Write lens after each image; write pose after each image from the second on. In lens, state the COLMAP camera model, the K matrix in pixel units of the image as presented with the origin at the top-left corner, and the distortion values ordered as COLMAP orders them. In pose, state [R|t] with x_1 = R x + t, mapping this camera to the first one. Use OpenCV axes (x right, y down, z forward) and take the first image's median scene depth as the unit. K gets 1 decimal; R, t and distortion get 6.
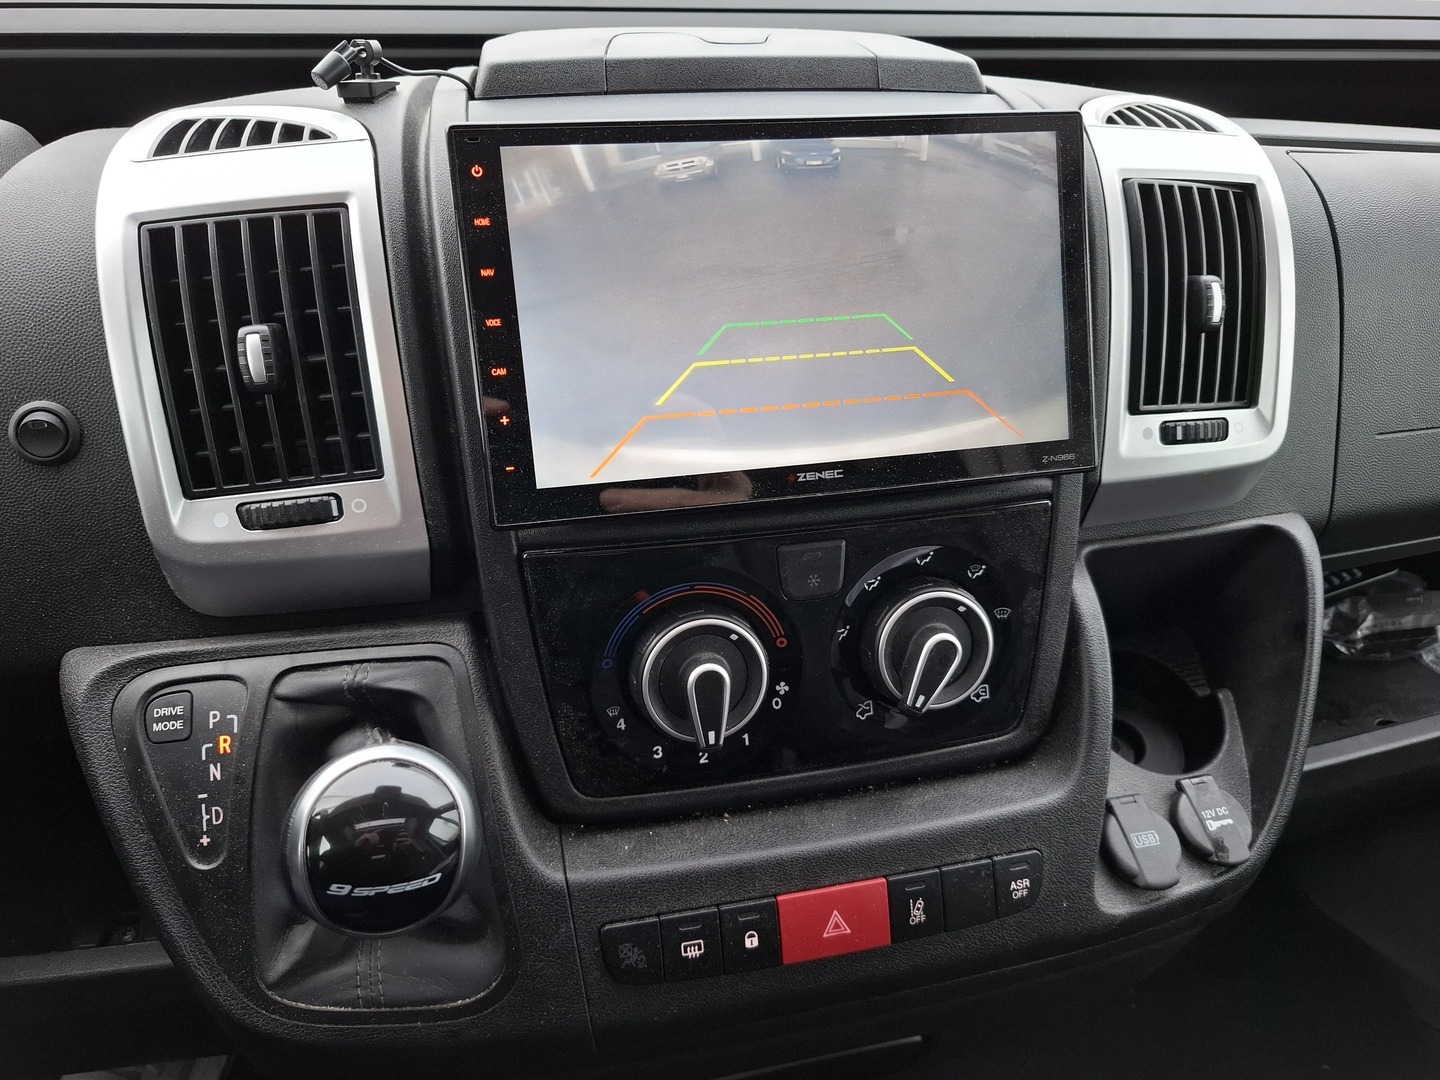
lens RADIAL K [[1013.2, 0, 728.4], [0, 1013.2, 530.7], [0, 0, 1]] dist [0.074927, -0.068870]
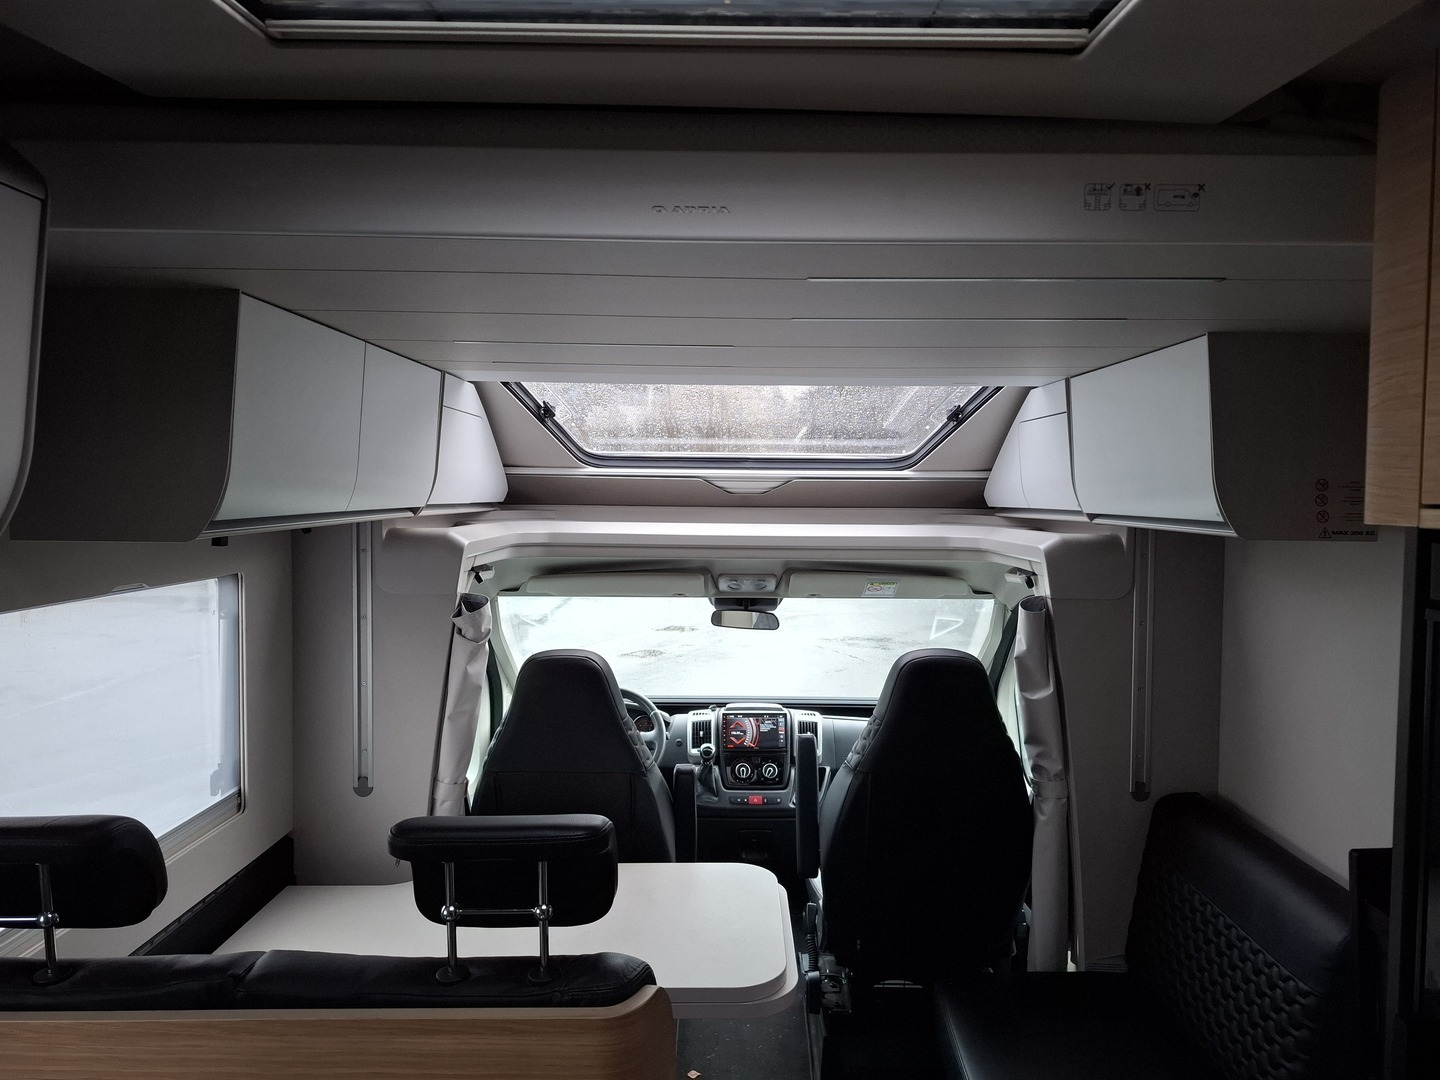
lens RADIAL K [[1013.2, 0, 726.9], [0, 1013.2, 525.5], [0, 0, 1]] dist [0.074927, -0.068870]
pose [[0.976366, -0.017644, -0.215400, 1.827319], [-0.099774, 0.847300, -0.521660, 3.034301], [0.191712, 0.530822, 0.825514, -7.679104]]
